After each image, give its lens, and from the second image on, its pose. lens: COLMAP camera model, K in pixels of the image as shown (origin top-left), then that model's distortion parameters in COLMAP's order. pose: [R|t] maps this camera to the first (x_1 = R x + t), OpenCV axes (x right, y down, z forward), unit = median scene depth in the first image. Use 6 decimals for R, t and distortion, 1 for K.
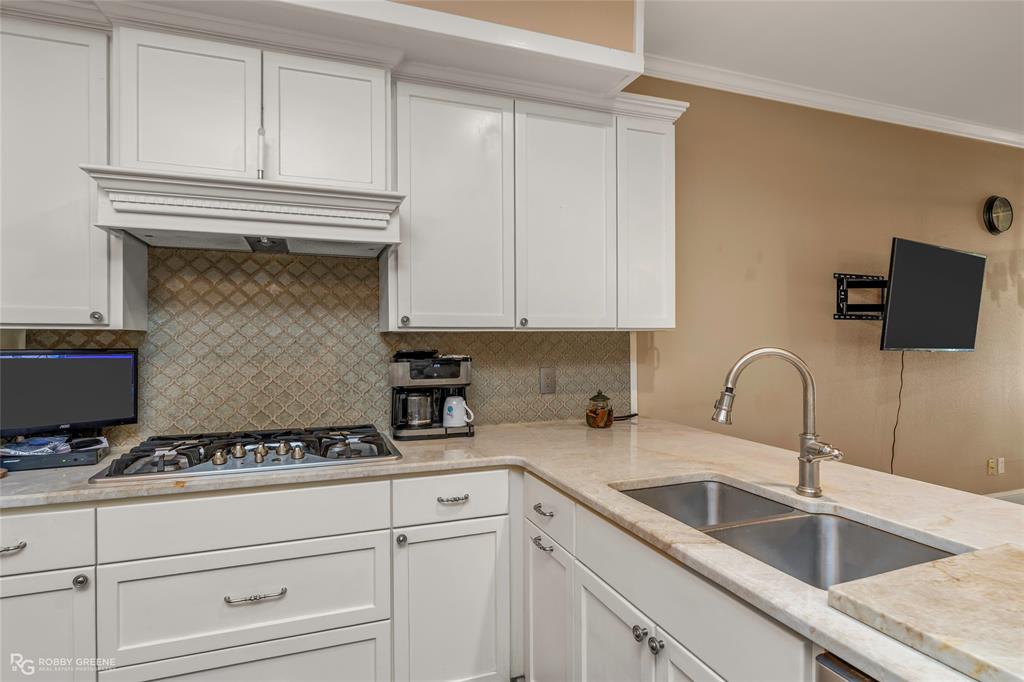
lens RADIAL K [[550.2, 0, 512.0], [0, 550.2, 341.0], [0, 0, 1]] dist [0.001374, 0.000664]
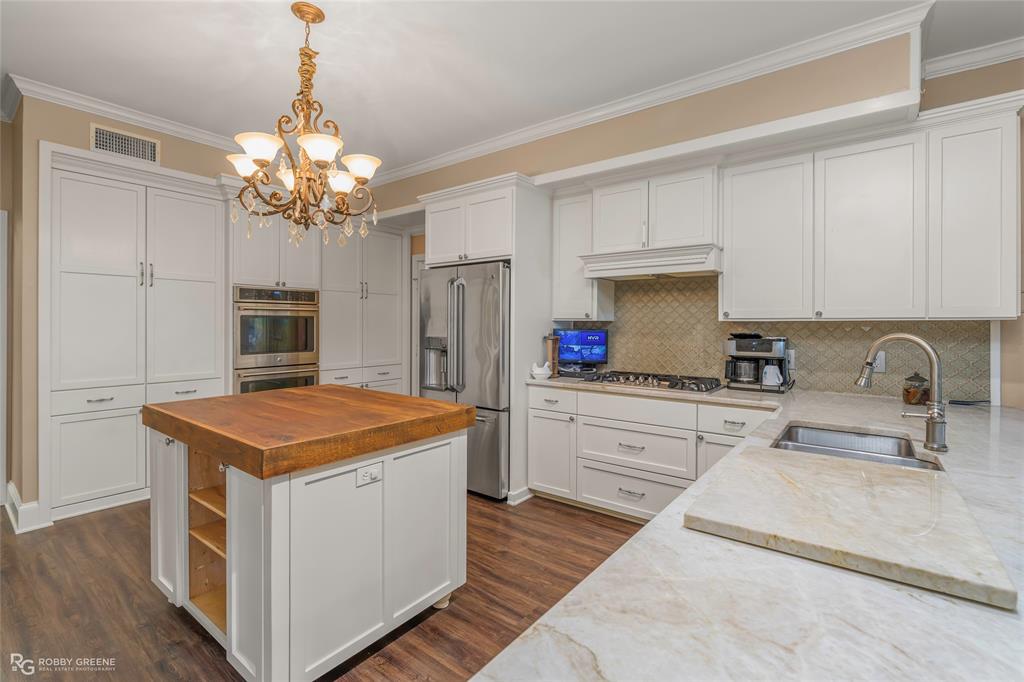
lens RADIAL K [[464.1, 0, 510.2], [0, 464.1, 334.9], [0, 0, 1]] dist [-0.000744, 0.000090]
pose [[0.526709, 0.023460, -0.849722, 0.592853], [-0.010395, 0.999722, 0.021158, 0.000373], [0.849982, -0.002311, 0.526806, -0.253696]]
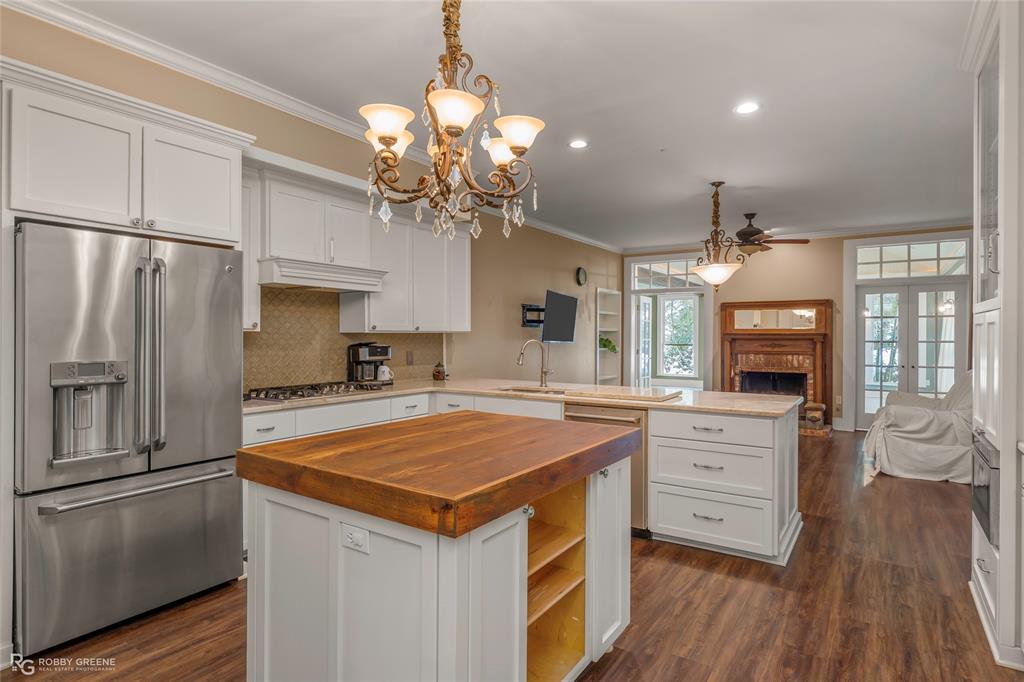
lens RADIAL K [[544.4, 0, 508.9], [0, 544.4, 338.9], [0, 0, 1]] dist [-0.029615, -0.000309]
pose [[0.819255, -0.000862, 0.573429, -0.870645], [0.001423, 0.999999, -0.000530, 0.007274], [-0.573428, 0.001250, 0.819255, -0.879938]]
